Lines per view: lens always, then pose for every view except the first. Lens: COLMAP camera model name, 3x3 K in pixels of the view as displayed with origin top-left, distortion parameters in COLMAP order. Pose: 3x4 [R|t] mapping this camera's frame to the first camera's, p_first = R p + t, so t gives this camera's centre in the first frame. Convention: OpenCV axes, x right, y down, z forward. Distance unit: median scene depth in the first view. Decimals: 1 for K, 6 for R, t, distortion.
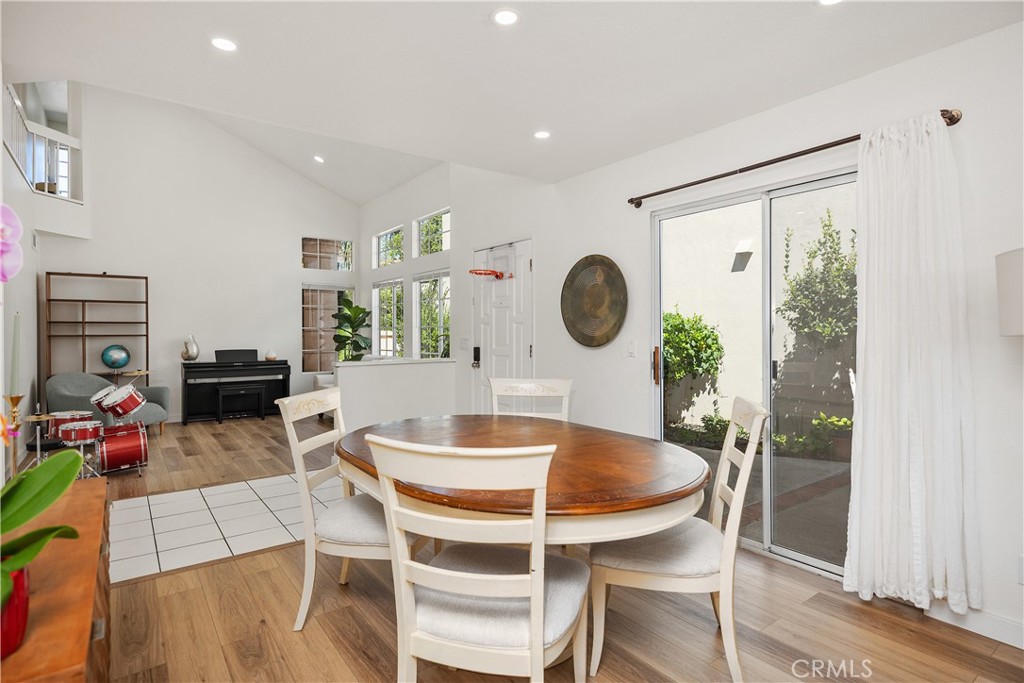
lens RADIAL K [[527.4, 0, 504.4], [0, 527.4, 337.3], [0, 0, 1]] dist [0.009312, 0.001636]
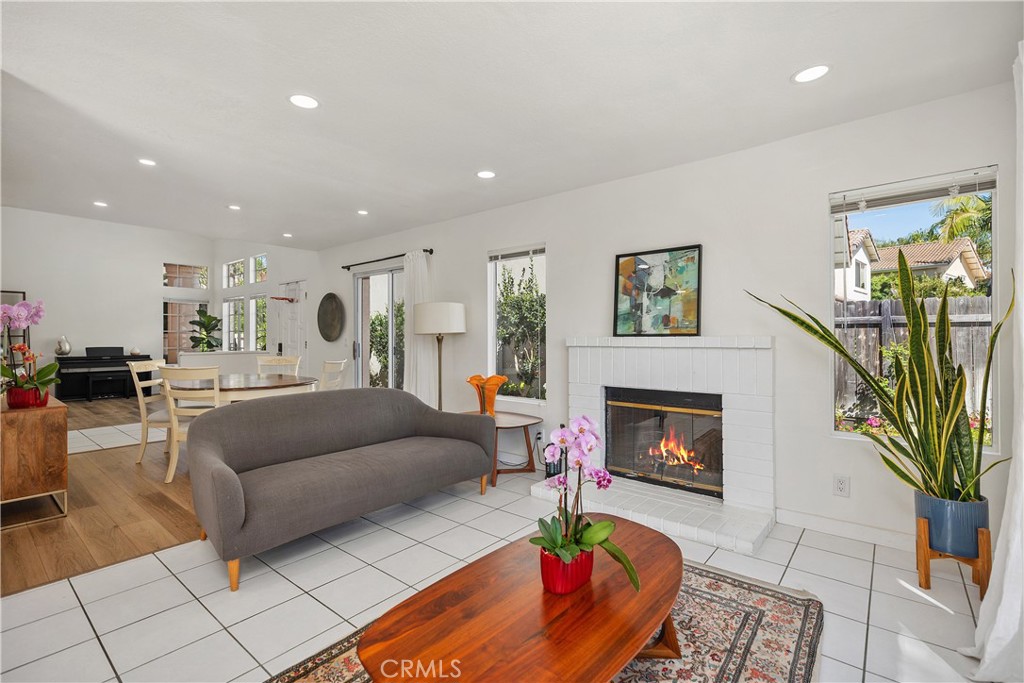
lens RADIAL K [[460.1, 0, 510.5], [0, 460.1, 338.4], [0, 0, 1]] dist [0.003451, 0.000914]
pose [[0.968055, 0.000940, 0.250736, 0.198813], [0.000324, 0.999987, -0.005002, 0.007925], [-0.250738, 0.004923, 0.968043, -0.397527]]
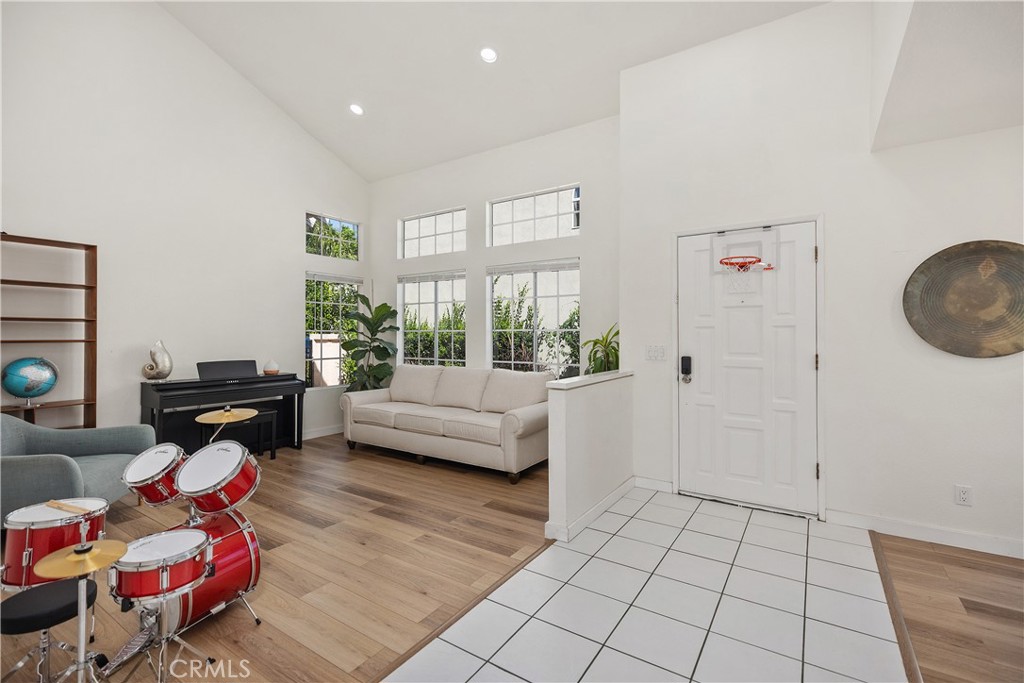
lens RADIAL K [[460.1, 0, 513.6], [0, 460.1, 337.7], [0, 0, 1]] dist [0.003451, 0.000914]
pose [[0.937417, 0.001571, 0.348206, -0.379931], [0.000110, 0.999988, -0.004808, -0.004440], [-0.348210, 0.004545, 0.937406, 0.310895]]
